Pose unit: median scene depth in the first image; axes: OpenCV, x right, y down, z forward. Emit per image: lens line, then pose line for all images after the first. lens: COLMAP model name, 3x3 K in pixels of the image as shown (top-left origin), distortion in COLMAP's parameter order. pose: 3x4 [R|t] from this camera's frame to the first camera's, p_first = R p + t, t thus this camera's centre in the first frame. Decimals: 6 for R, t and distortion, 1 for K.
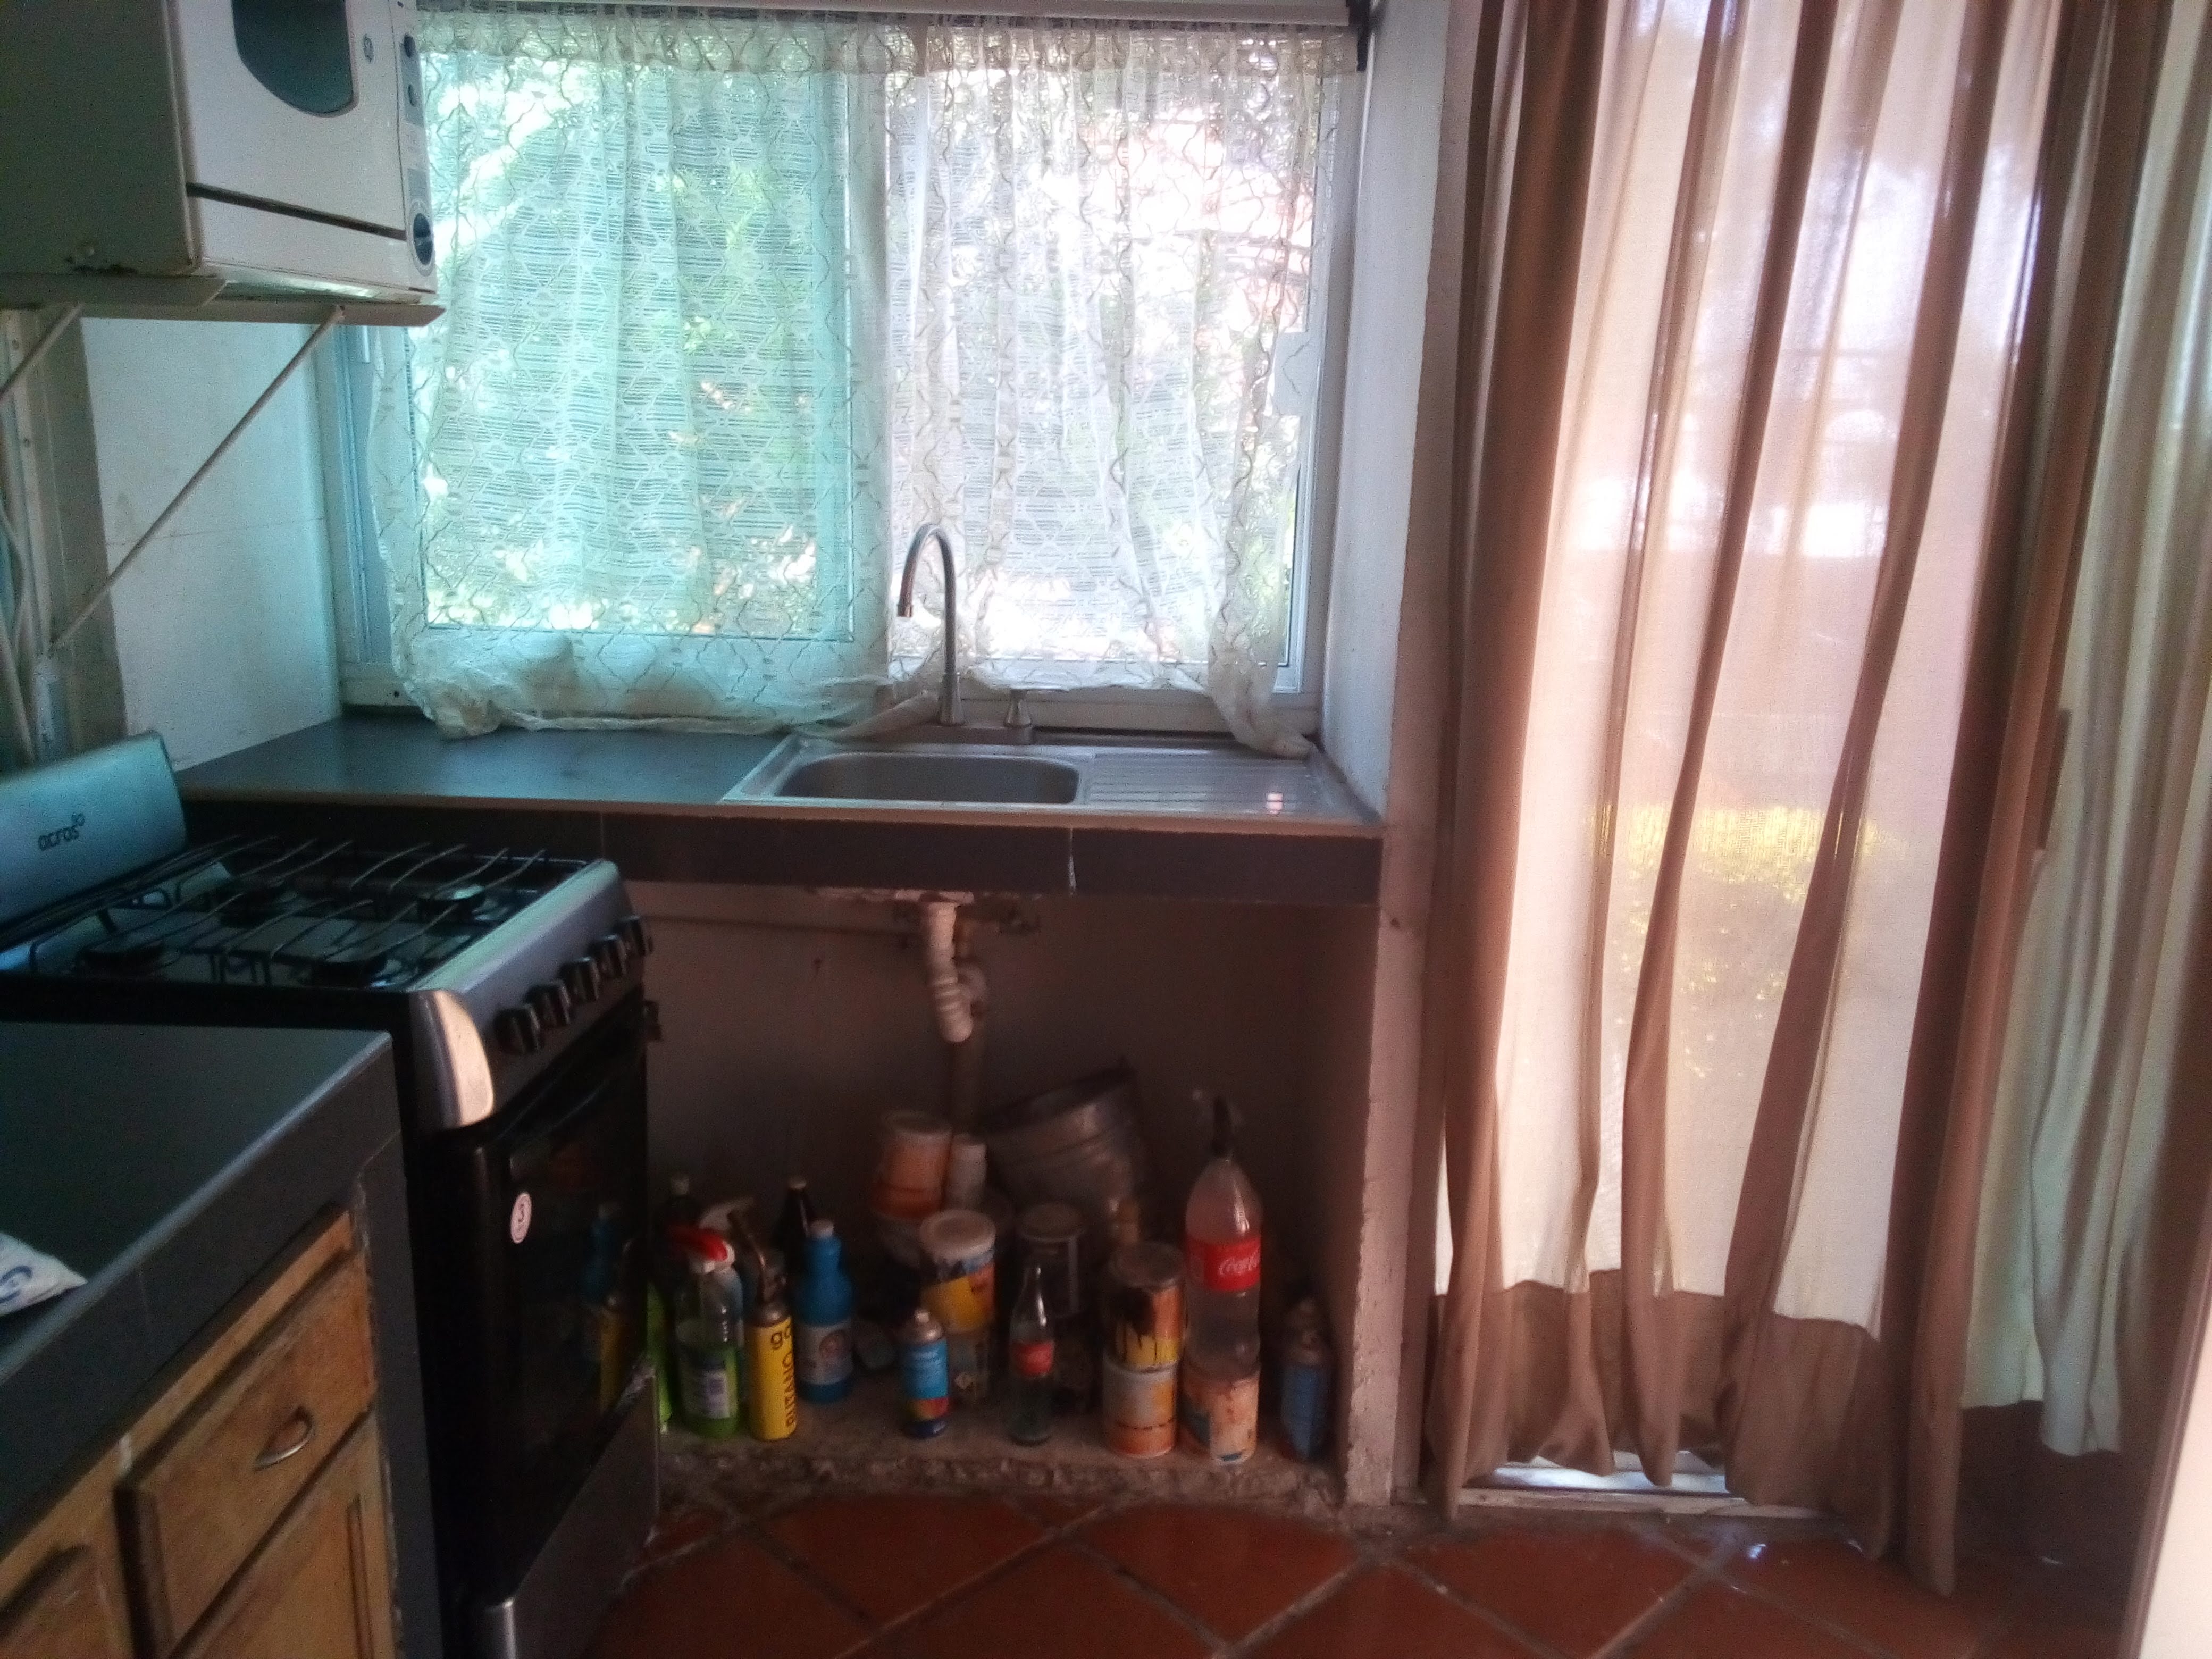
lens RADIAL K [[1691.1, 0, 1106.0], [0, 1691.1, 829.5], [0, 0, 1]] dist [-0.000194, -0.002706]
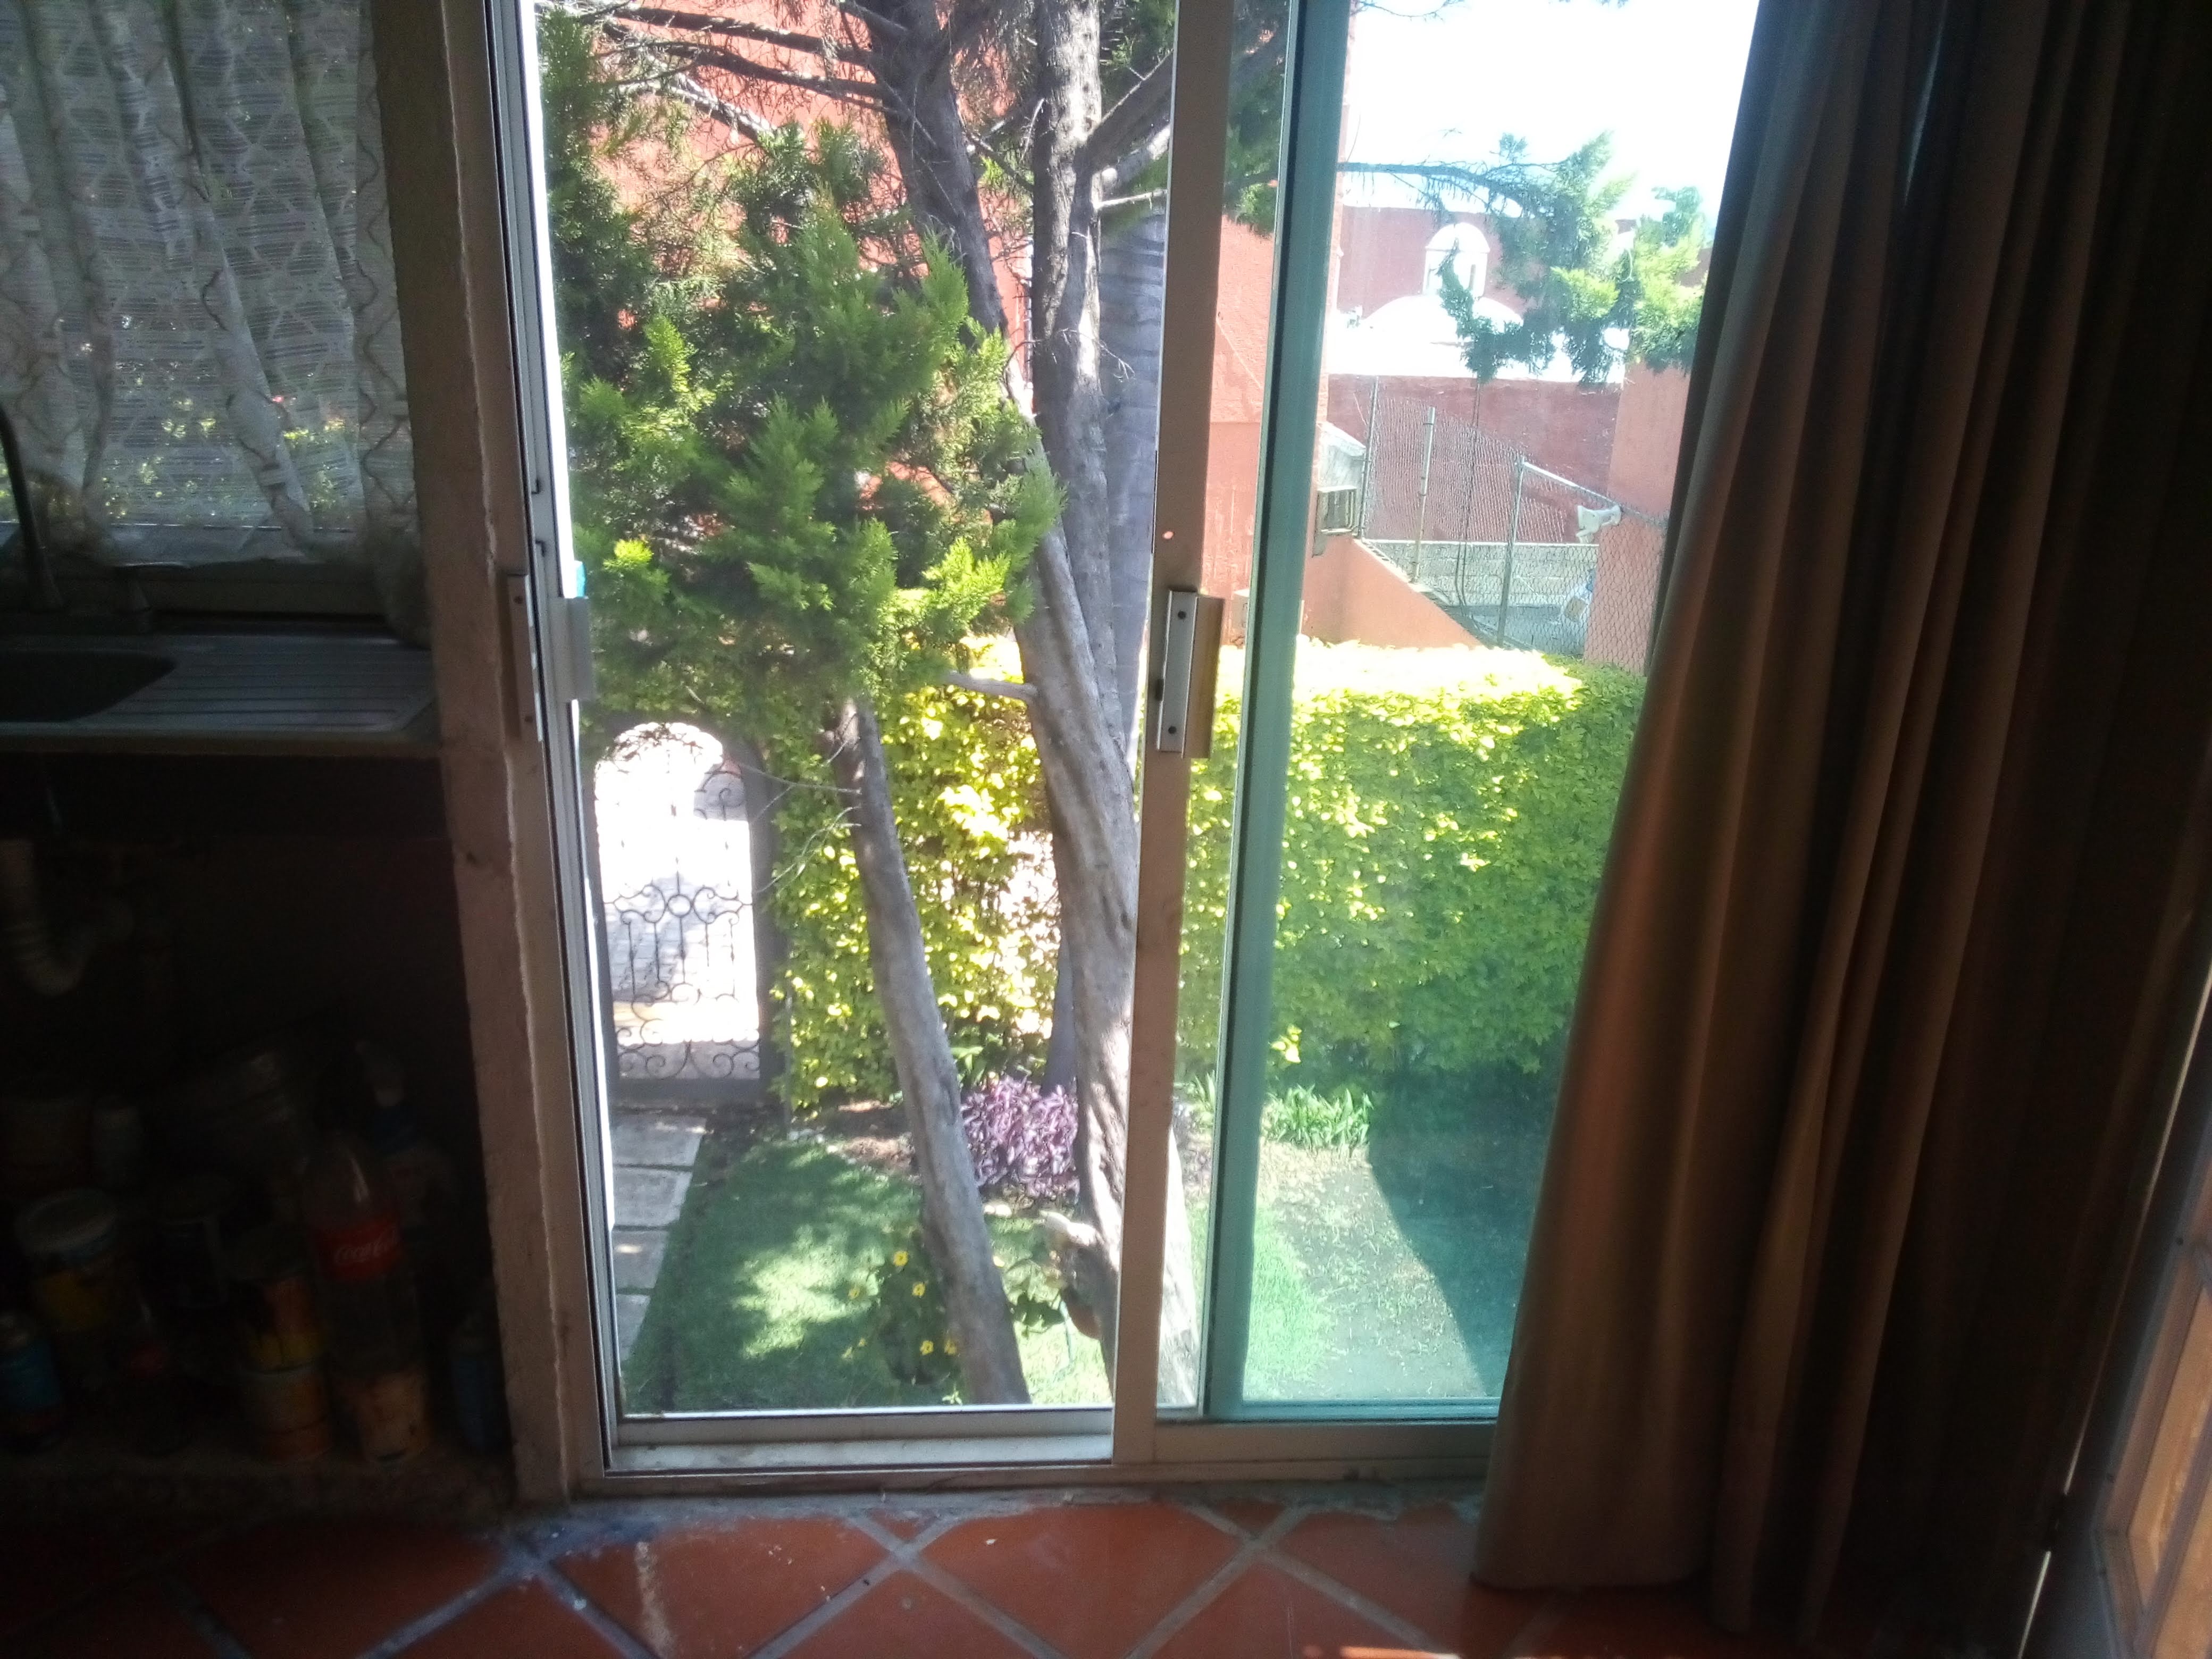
lens RADIAL K [[1684.3, 0, 1104.5], [0, 1684.3, 837.3], [0, 0, 1]] dist [-0.034890, -0.001566]
pose [[0.993603, -0.026662, 0.109740, 0.437945], [0.015260, 0.994518, 0.103450, -0.038149], [-0.111896, -0.101114, 0.988562, 0.173978]]
